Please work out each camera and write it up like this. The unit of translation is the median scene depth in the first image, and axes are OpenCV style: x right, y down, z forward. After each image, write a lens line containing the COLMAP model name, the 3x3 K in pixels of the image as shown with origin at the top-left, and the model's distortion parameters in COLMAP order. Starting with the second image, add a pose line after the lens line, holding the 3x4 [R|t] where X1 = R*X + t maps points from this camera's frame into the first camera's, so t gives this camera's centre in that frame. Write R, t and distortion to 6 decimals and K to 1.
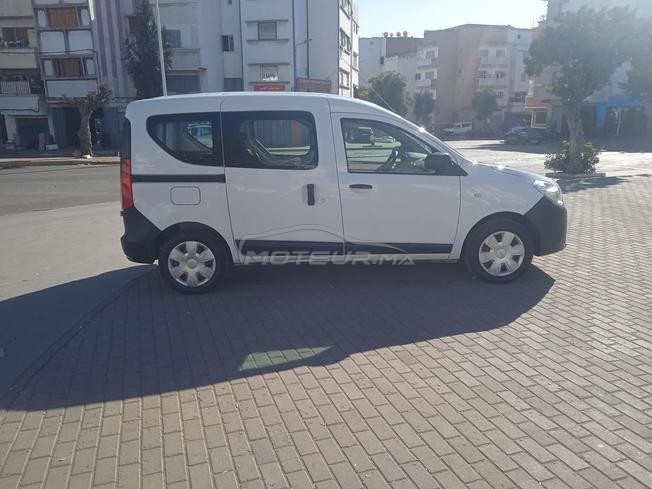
lens RADIAL K [[531.3, 0, 325.2], [0, 531.3, 246.1], [0, 0, 1]] dist [0.034997, -0.029777]
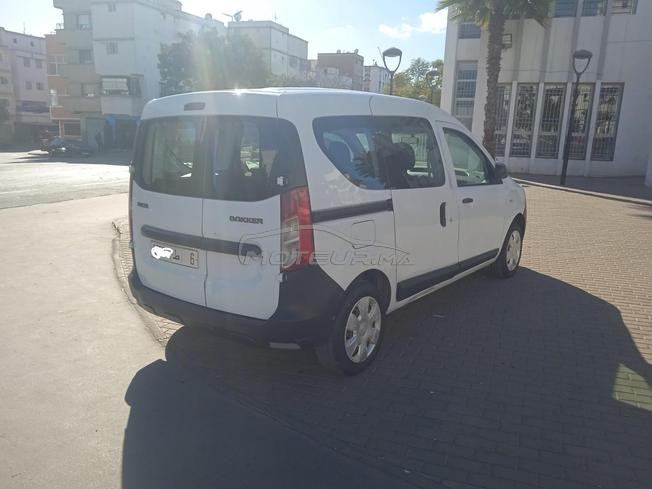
lens RADIAL K [[531.3, 0, 324.2], [0, 531.3, 242.3], [0, 0, 1]] dist [0.034997, -0.029777]
pose [[0.652906, -0.136435, 0.745050, -0.112568], [0.157579, 0.986588, 0.042576, -0.016754], [-0.740866, 0.089606, 0.665648, 0.079441]]
